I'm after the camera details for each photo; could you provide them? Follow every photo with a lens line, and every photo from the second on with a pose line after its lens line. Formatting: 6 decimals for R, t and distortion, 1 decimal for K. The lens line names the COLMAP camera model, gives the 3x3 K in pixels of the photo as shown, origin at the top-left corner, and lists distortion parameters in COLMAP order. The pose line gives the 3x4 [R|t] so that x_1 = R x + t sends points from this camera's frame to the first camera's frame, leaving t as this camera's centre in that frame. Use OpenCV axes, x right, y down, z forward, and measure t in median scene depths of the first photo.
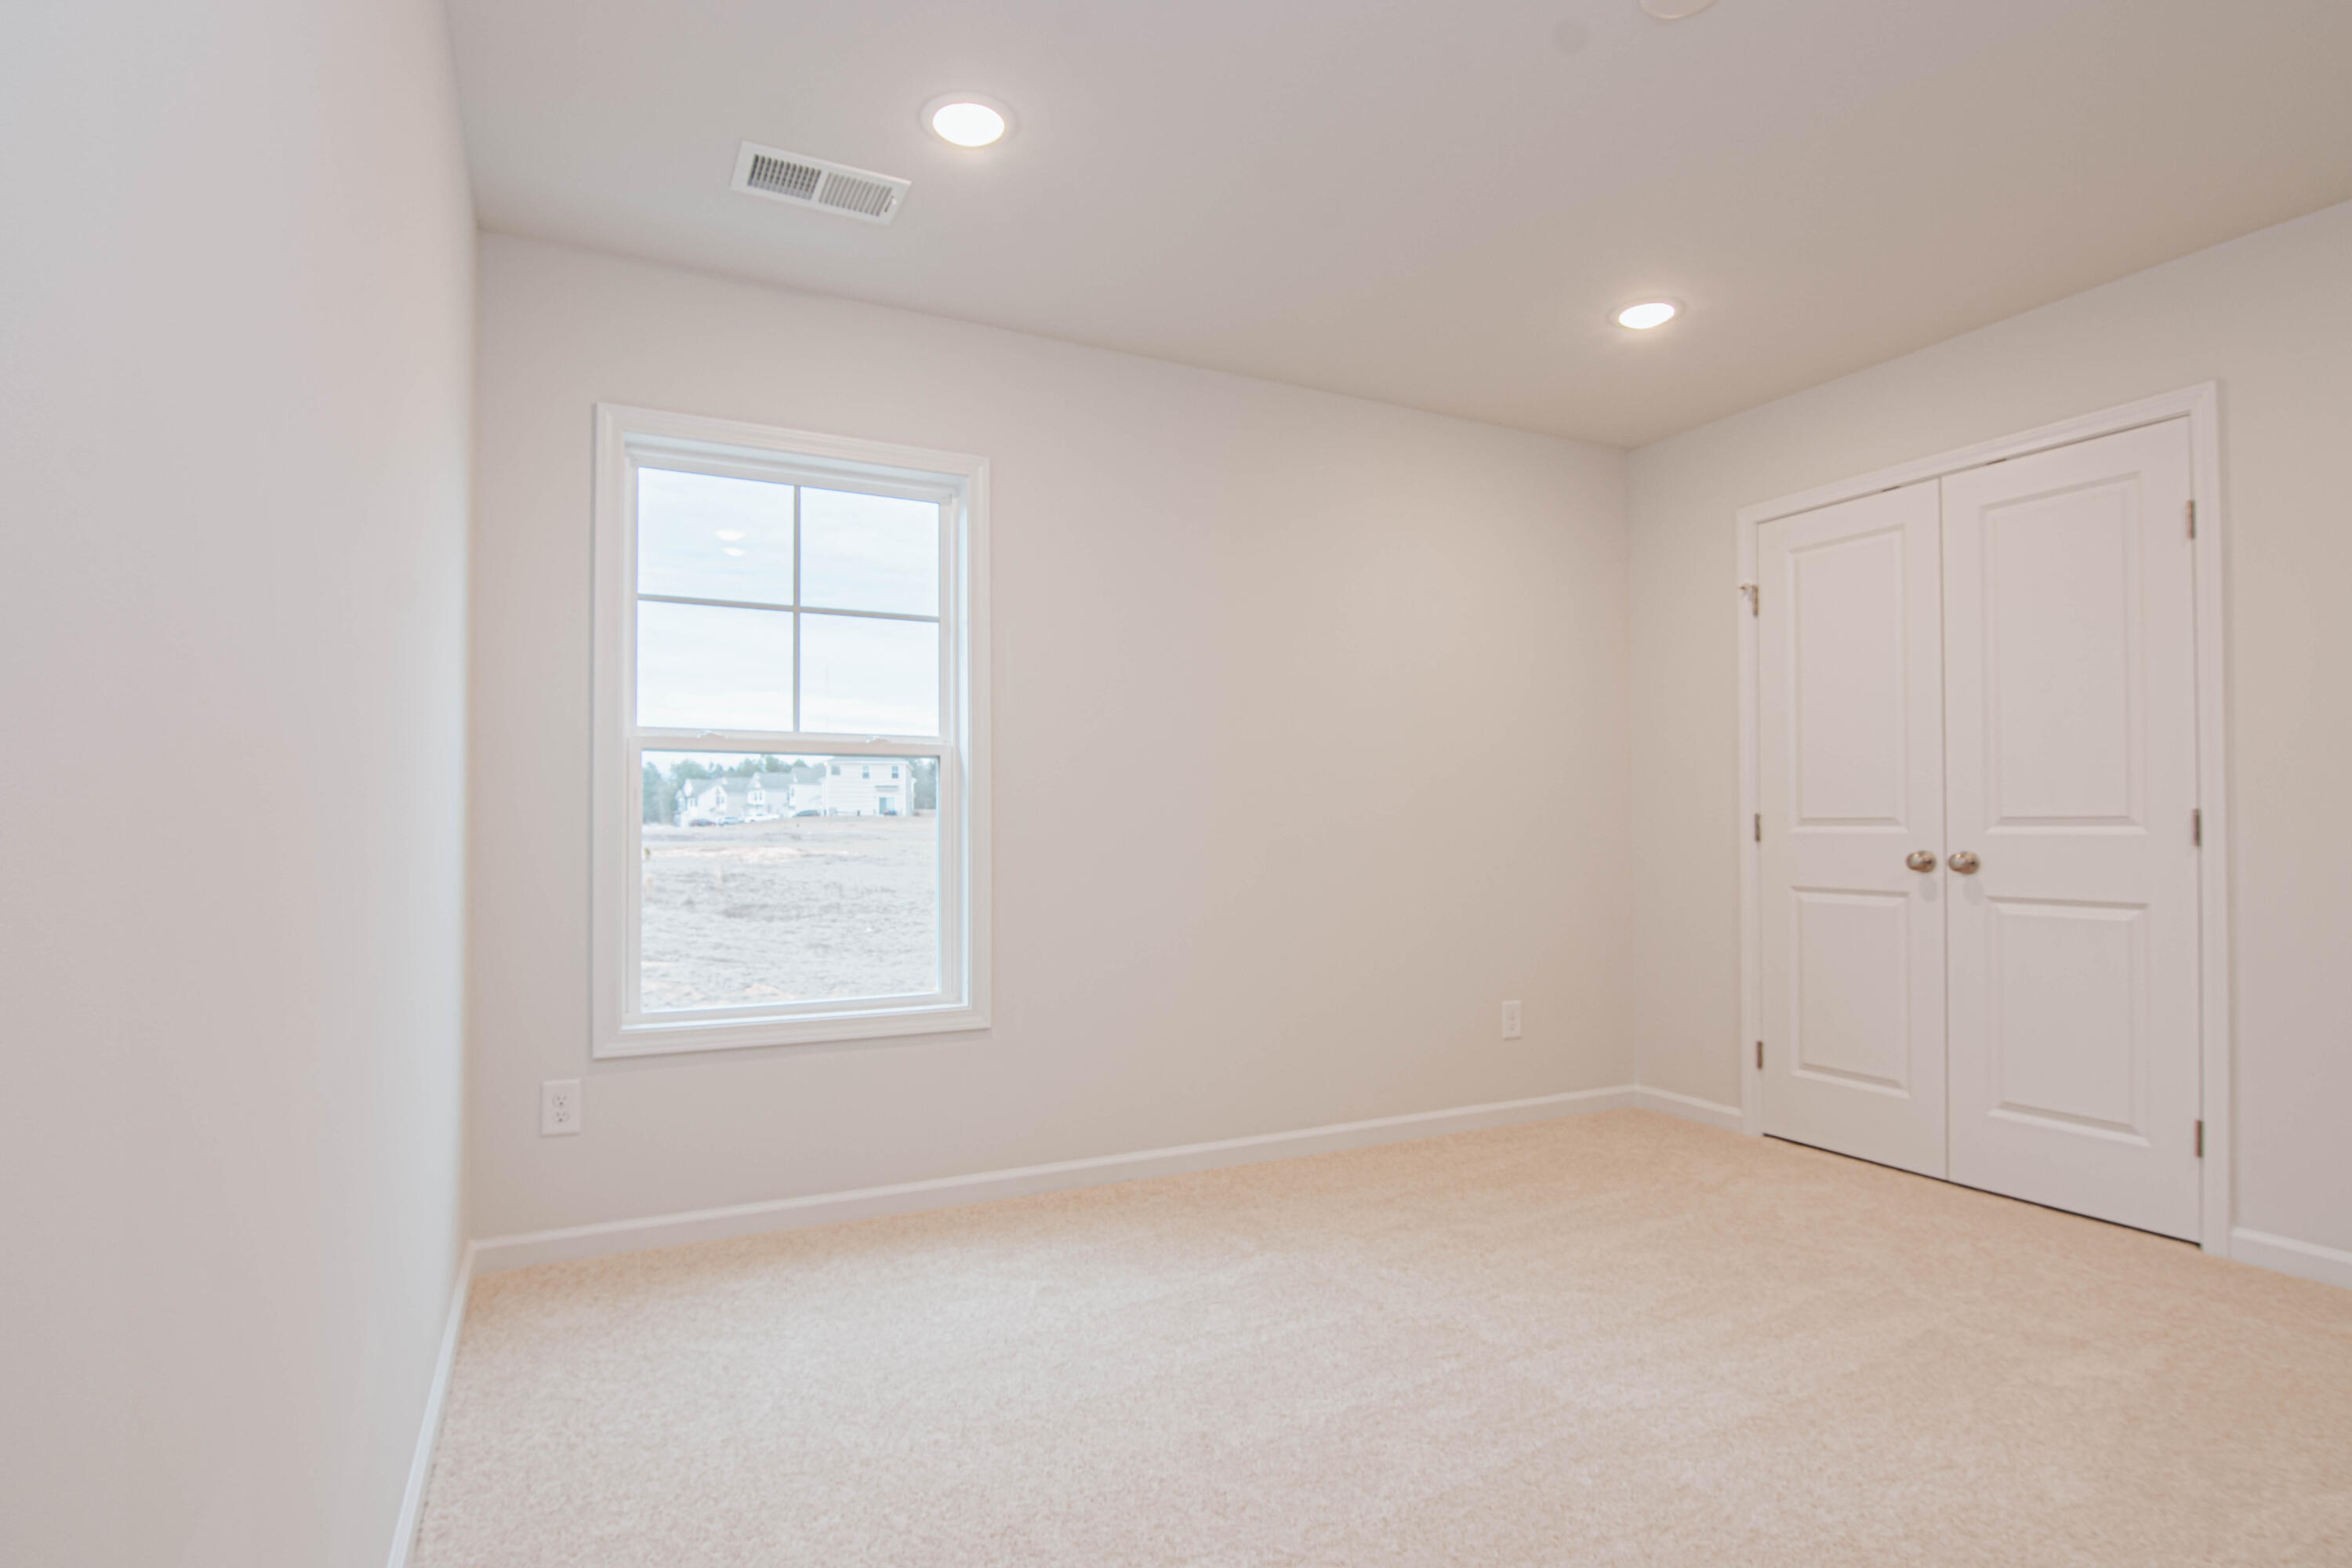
lens RADIAL K [[1257.8, 0, 1251.5], [0, 1257.8, 783.9], [0, 0, 1]] dist [0.001415, 0.000015]
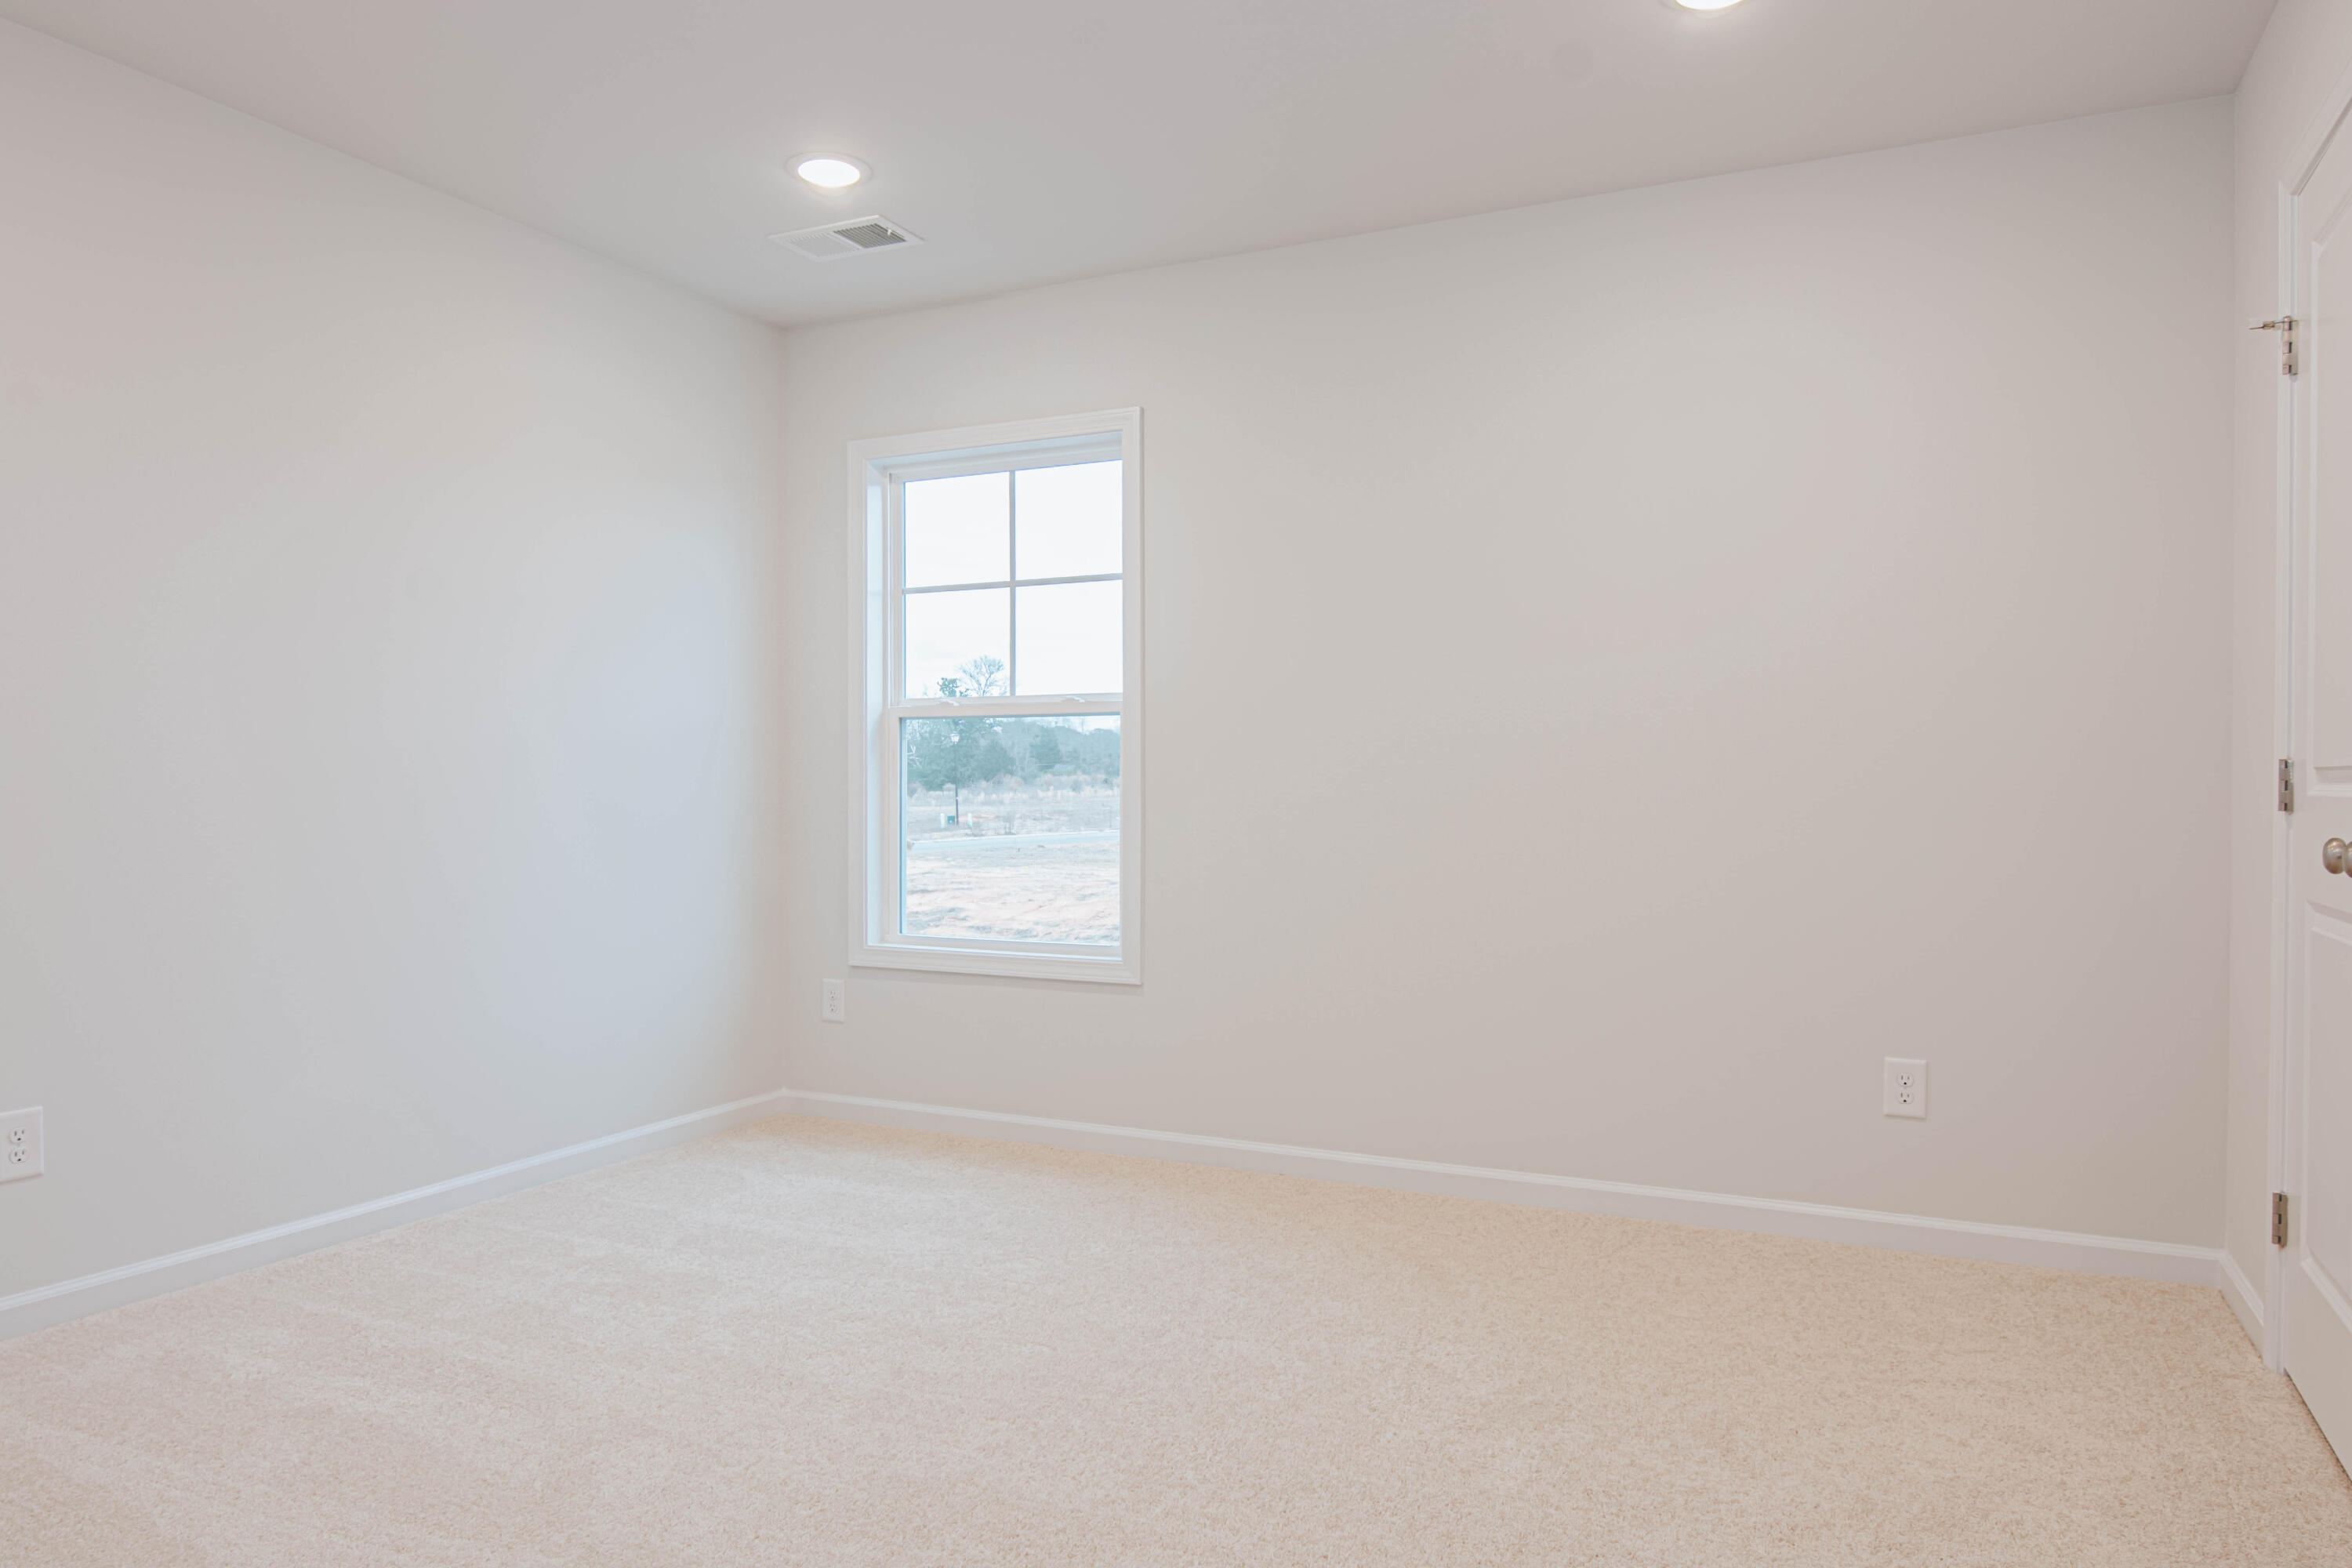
lens RADIAL K [[1538.1, 0, 1176.0], [0, 1538.1, 784.0], [0, 0, 1]] dist [-0.005963, -0.001389]
pose [[0.586720, -0.000339, -0.809790, 0.793984], [0.022300, 0.999627, 0.015739, 0.017268], [0.809483, -0.027293, 0.586509, 0.318616]]
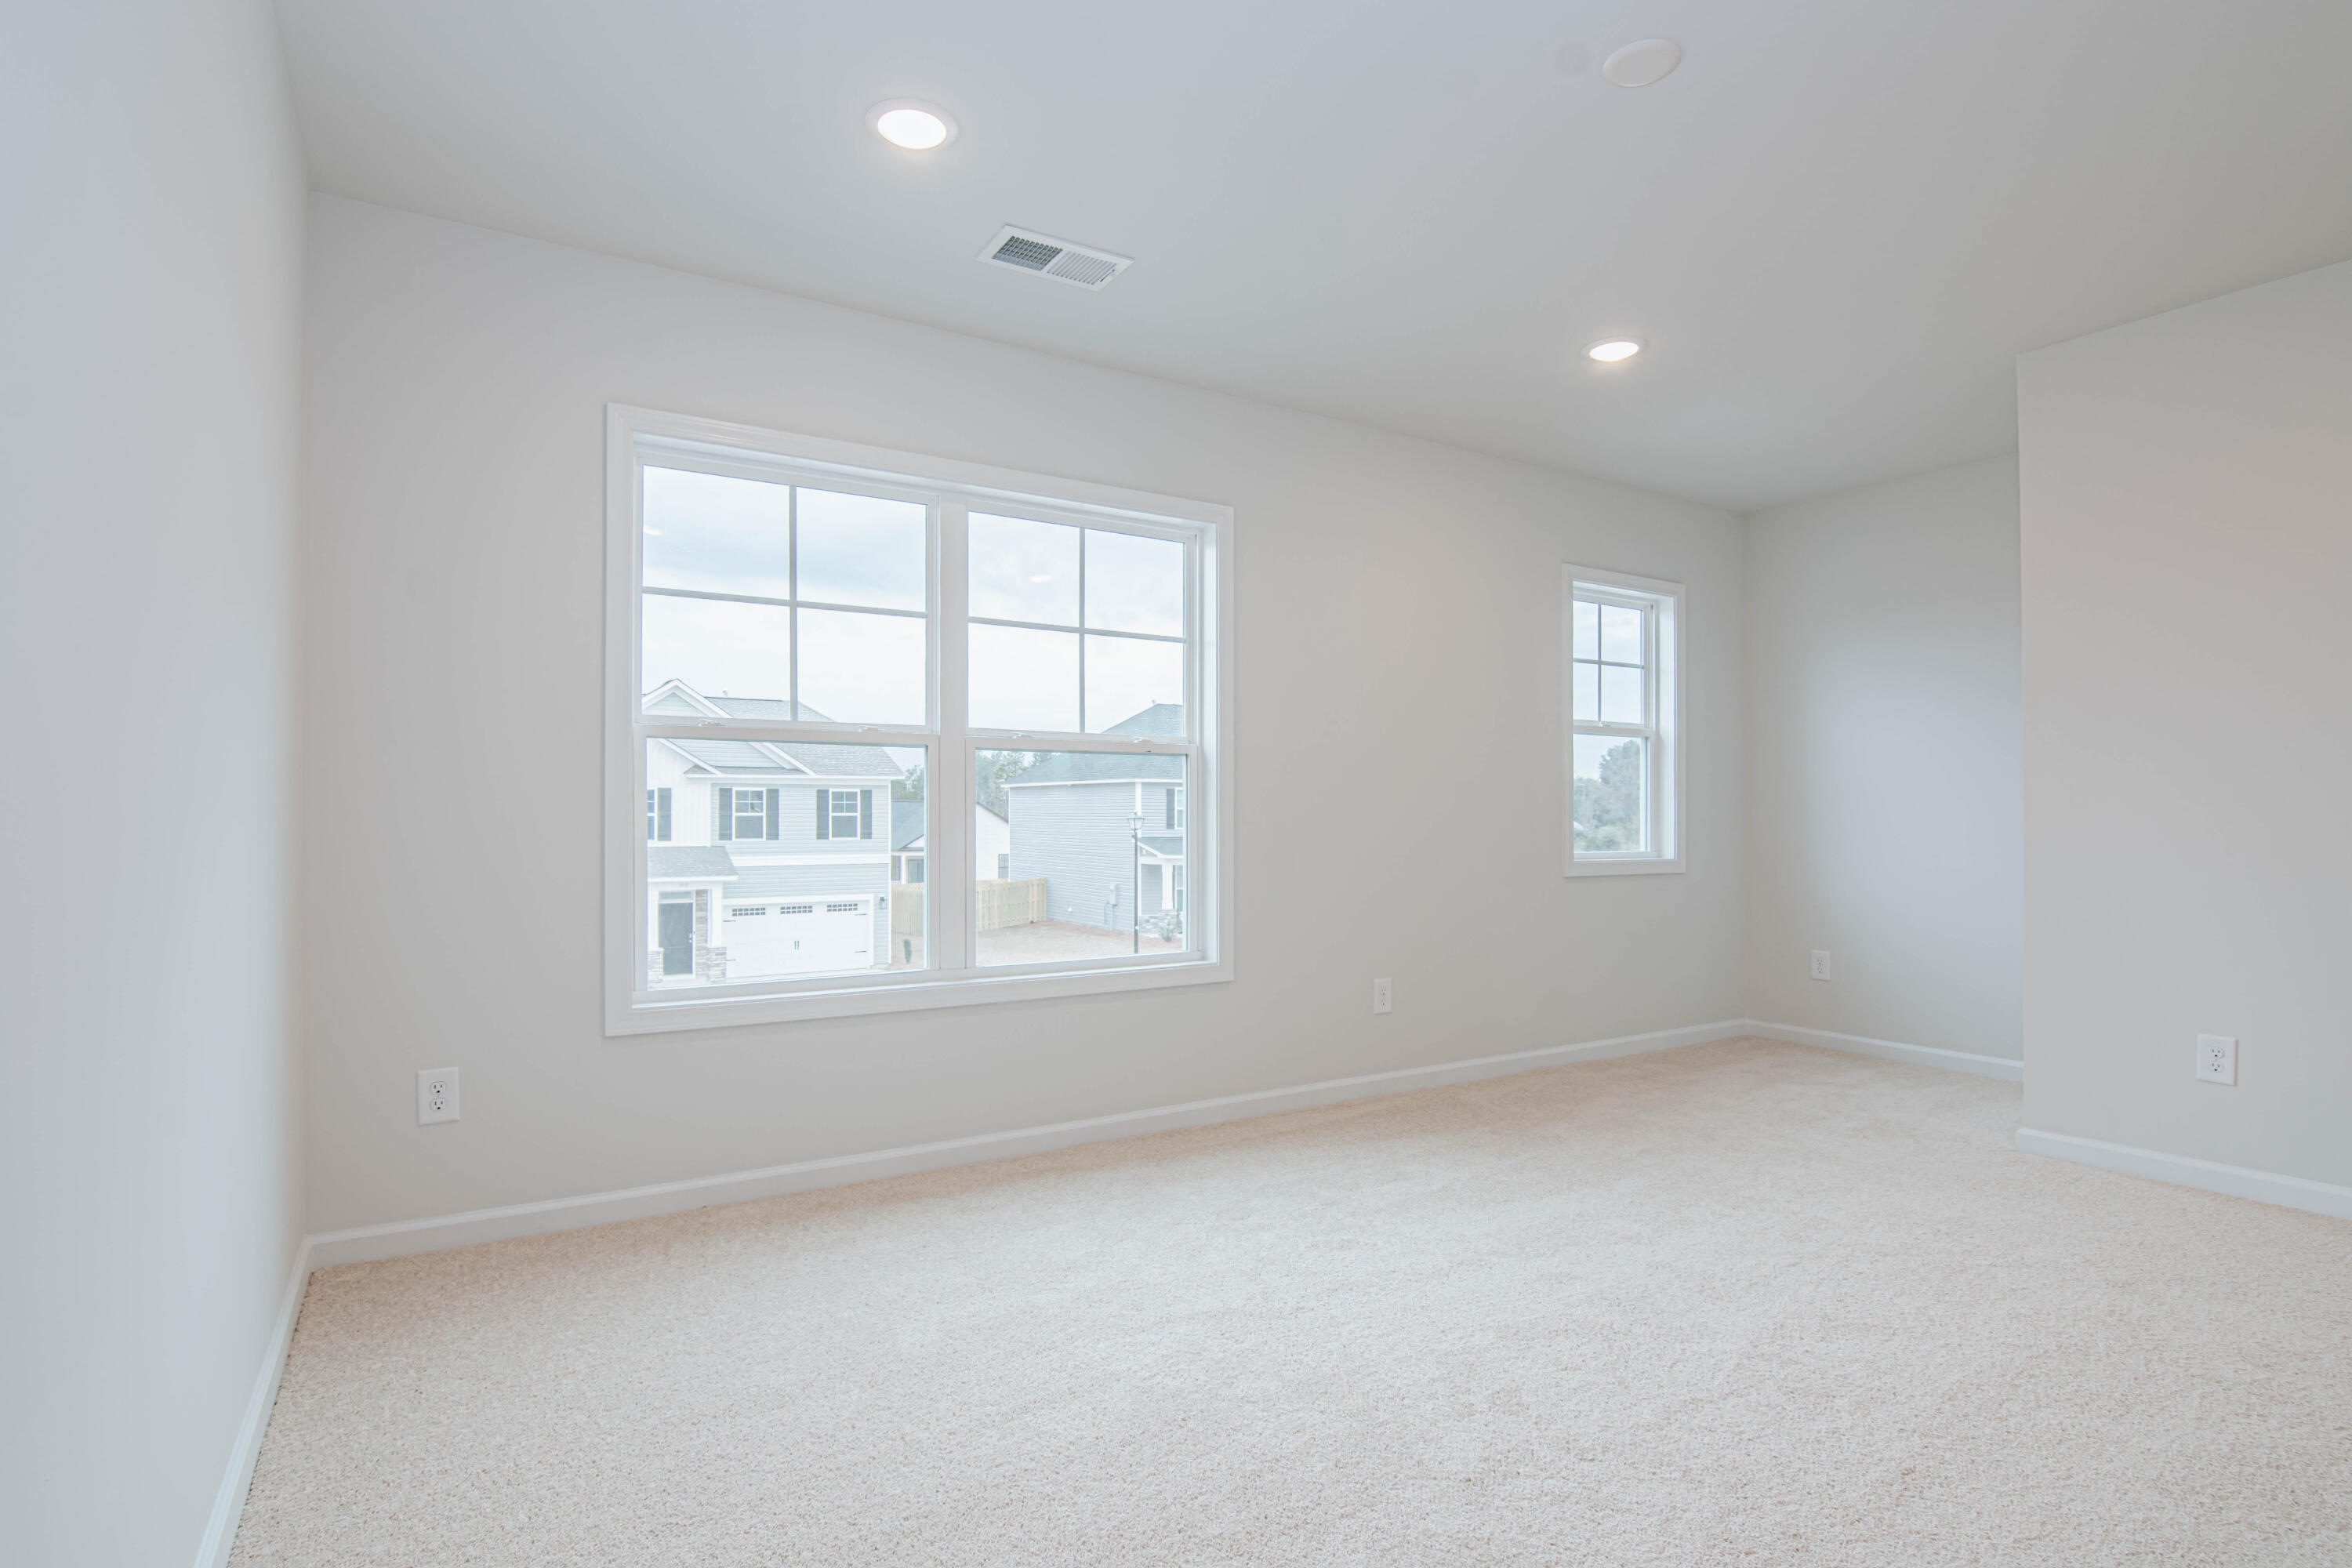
lens RADIAL K [[1240.3, 0, 1189.2], [0, 1240.3, 796.2], [0, 0, 1]] dist [0.012708, 0.000233]
pose [[0.997414, 0.001458, 0.071852, -0.105235], [-0.002997, 0.999768, 0.021309, -0.002397], [-0.071804, -0.021469, 0.997188, -0.056503]]
